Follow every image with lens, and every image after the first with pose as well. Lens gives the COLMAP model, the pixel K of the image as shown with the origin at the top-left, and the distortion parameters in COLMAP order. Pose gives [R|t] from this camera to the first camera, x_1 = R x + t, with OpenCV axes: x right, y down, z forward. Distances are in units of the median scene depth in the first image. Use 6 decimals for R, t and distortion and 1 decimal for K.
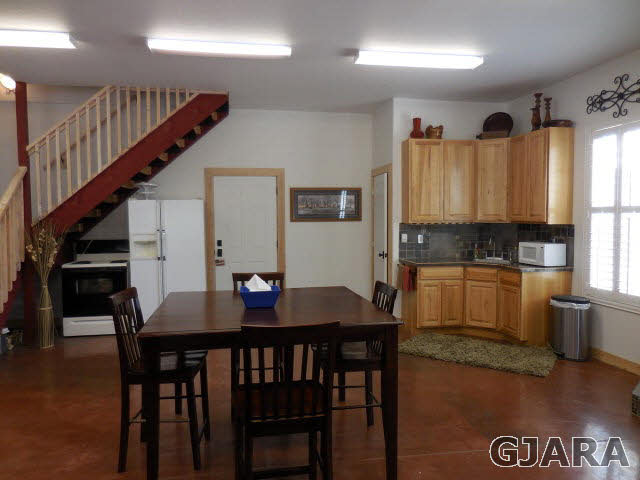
lens RADIAL K [[479.6, 0, 320.0], [0, 479.6, 240.0], [0, 0, 1]] dist [-0.019961, 0.005123]
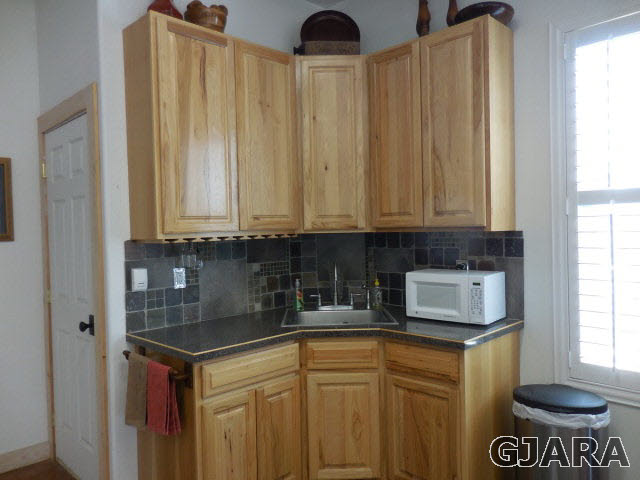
lens RADIAL K [[479.6, 0, 320.0], [0, 479.6, 240.0], [0, 0, 1]] dist [-0.019961, 0.005123]
pose [[0.810147, -0.031308, 0.585390, 0.073261], [0.053434, 0.998360, -0.020555, -0.021092], [-0.583786, 0.047932, 0.810491, 0.636640]]
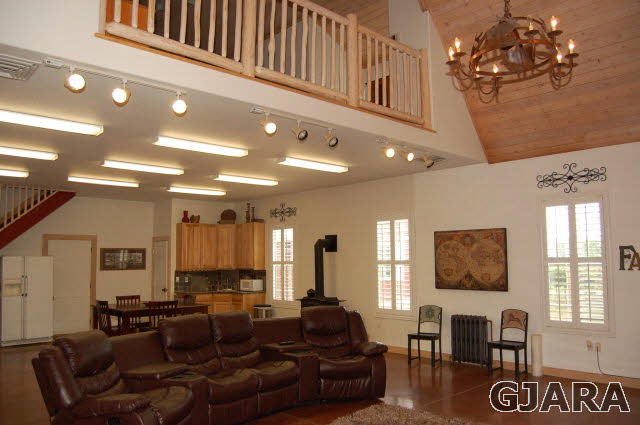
lens RADIAL K [[492.3, 0, 320.0], [0, 492.3, 212.5], [0, 0, 1]] dist [-0.090405, -0.003986]
pose [[0.838214, 0.046969, 0.543315, -0.373767], [0.037209, 0.989037, -0.142906, 0.029291], [-0.544070, 0.140002, 0.827277, -0.788226]]
